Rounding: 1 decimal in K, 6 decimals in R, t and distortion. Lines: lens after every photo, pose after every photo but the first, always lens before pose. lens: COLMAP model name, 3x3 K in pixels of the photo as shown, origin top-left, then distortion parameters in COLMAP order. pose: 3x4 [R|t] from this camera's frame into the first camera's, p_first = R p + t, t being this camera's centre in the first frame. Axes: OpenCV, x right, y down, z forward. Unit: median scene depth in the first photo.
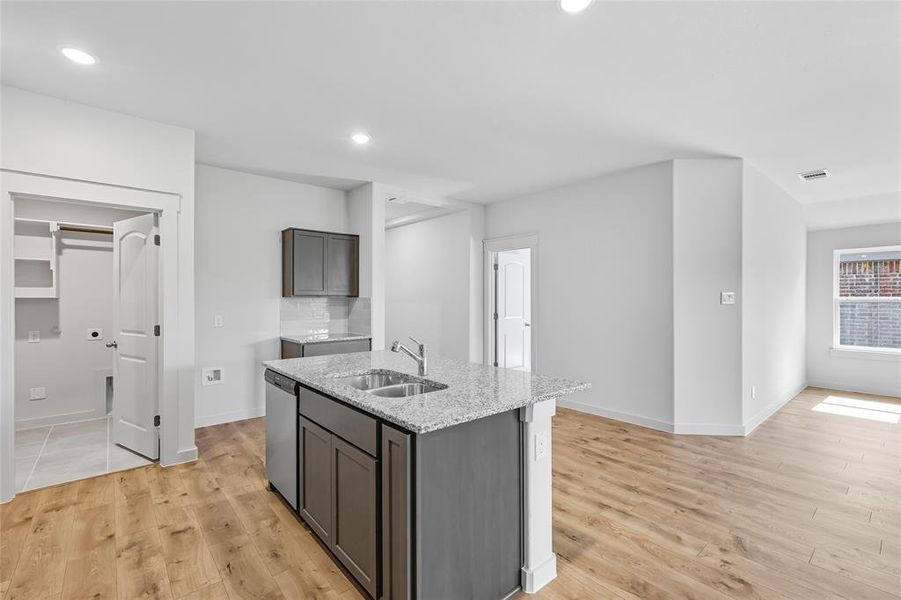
lens RADIAL K [[397.7, 0, 451.8], [0, 397.7, 300.0], [0, 0, 1]] dist [0.004279, 0.000251]
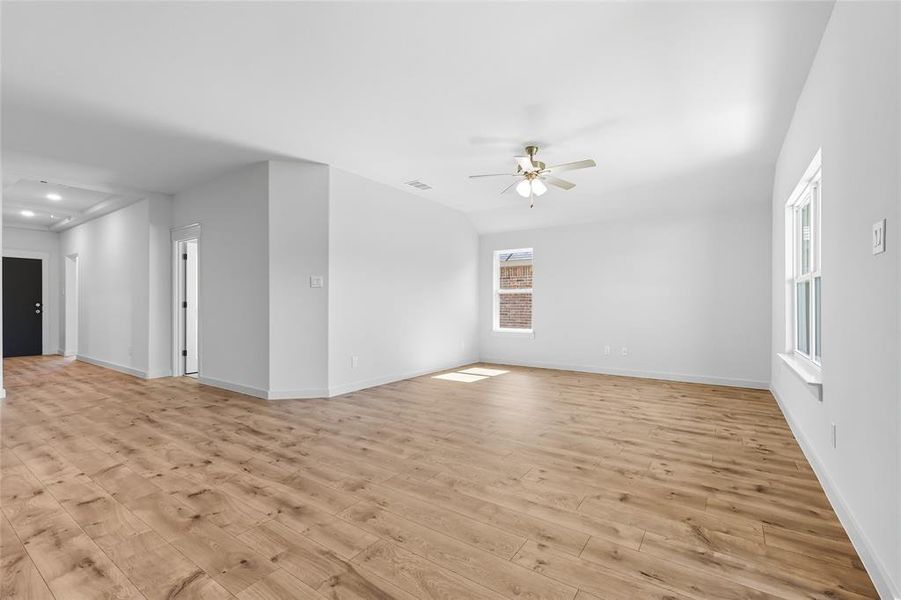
lens RADIAL K [[394.0, 0, 453.7], [0, 394.0, 303.6], [0, 0, 1]] dist [0.001545, 0.000063]
pose [[0.967331, -0.001746, 0.253510, 0.787498], [0.002835, 0.999988, -0.003931, 0.065576], [-0.253500, 0.004521, 0.967325, -0.233114]]
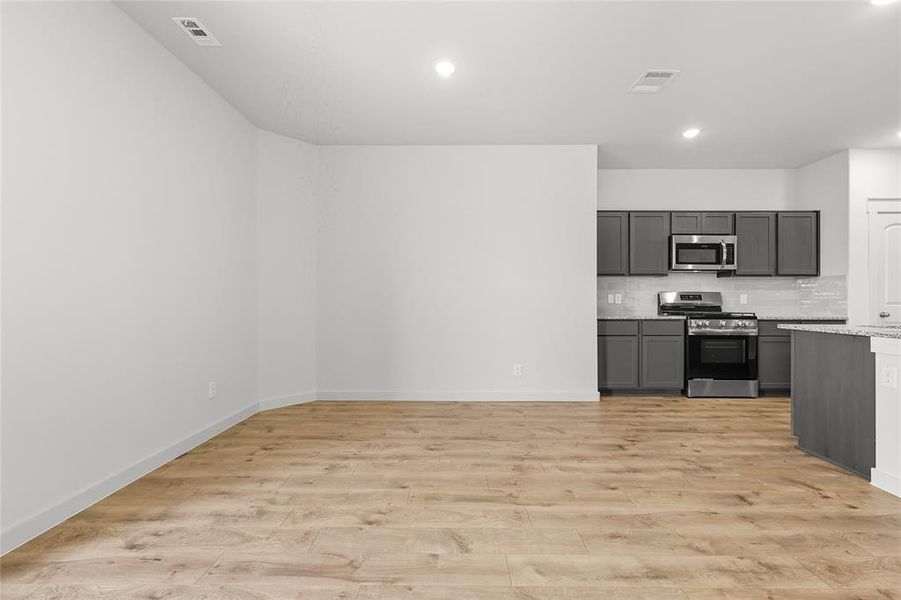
lens RADIAL K [[394.2, 0, 451.8], [0, 394.2, 299.4], [0, 0, 1]] dist [0.002670, -0.000162]
pose [[-0.660333, -0.002399, -0.750969, 0.940544], [-0.004413, 0.999990, 0.000687, 0.066927], [0.750960, 0.003768, -0.660337, 0.377809]]
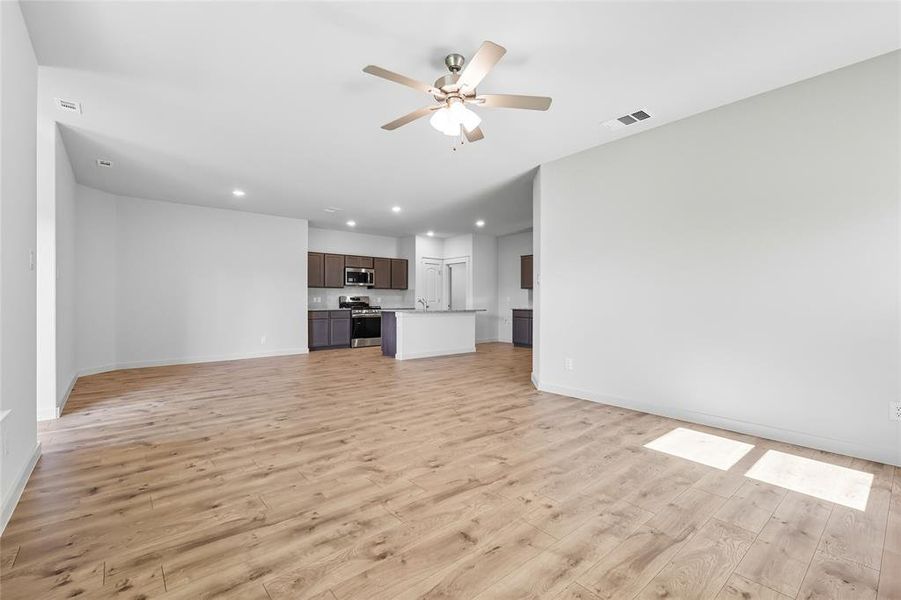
lens RADIAL K [[397.7, 0, 451.8], [0, 397.7, 300.0], [0, 0, 1]] dist [0.004279, 0.000251]
pose [[-0.008229, -0.001002, -0.999966, 1.941697], [-0.001963, 0.999998, -0.000986, 0.064488], [0.999964, 0.001955, -0.008231, 0.734700]]
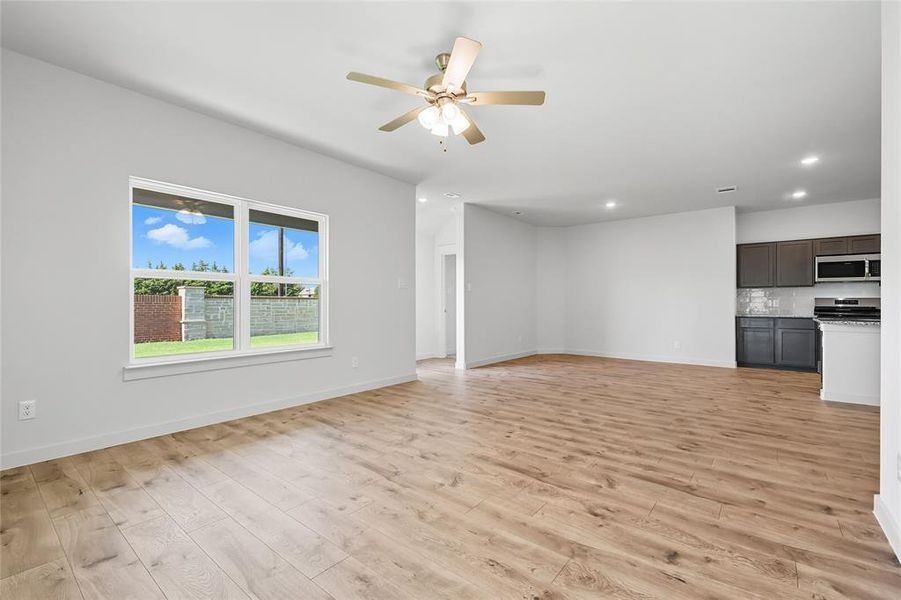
lens RADIAL K [[392.6, 0, 452.1], [0, 392.6, 302.4], [0, 0, 1]] dist [0.000687, -0.000204]
pose [[-0.983583, -0.002353, -0.180443, 1.364687], [-0.002201, 0.999997, -0.001047, 0.064367], [0.180445, -0.000632, -0.983585, 1.396311]]
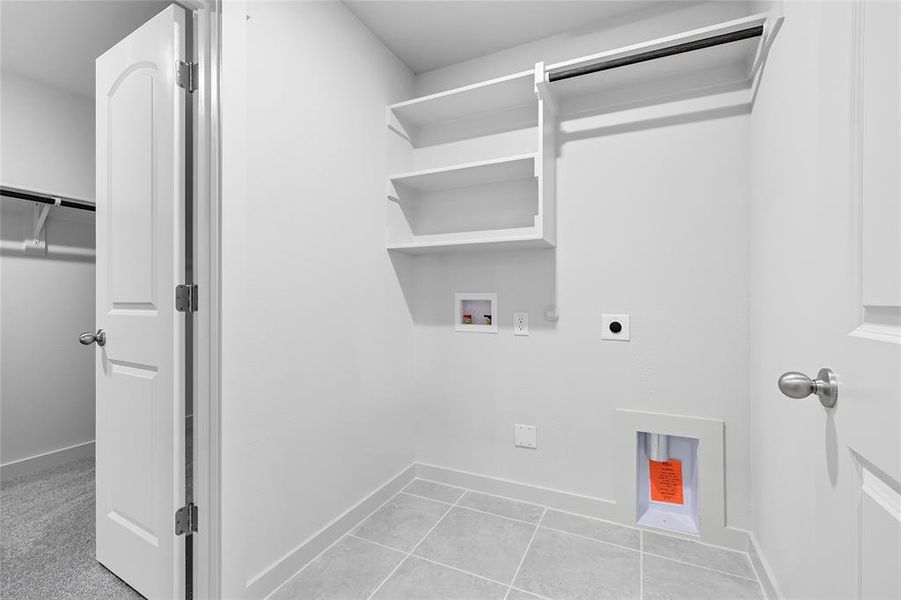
lens RADIAL K [[394.2, 0, 451.8], [0, 394.2, 299.4], [0, 0, 1]] dist [0.002670, -0.000162]
pose [[0.398886, 0.000858, -0.917000, -0.649484], [-0.004132, 0.999991, -0.000862, 0.064413], [0.916991, 0.004133, 0.398886, 0.755691]]
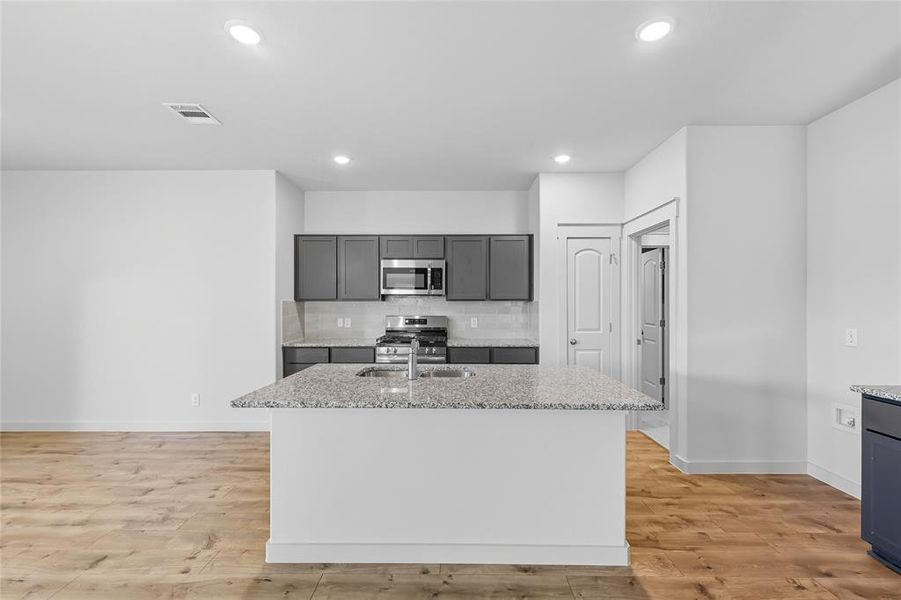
lens RADIAL K [[393.5, 0, 451.6], [0, 393.5, 303.4], [0, 0, 1]] dist [0.002967, 0.000255]
pose [[-0.660156, 0.001862, -0.751126, 0.355495], [-0.002125, 0.999988, 0.004346, -0.003270], [0.751125, 0.004465, -0.660145, 1.009961]]
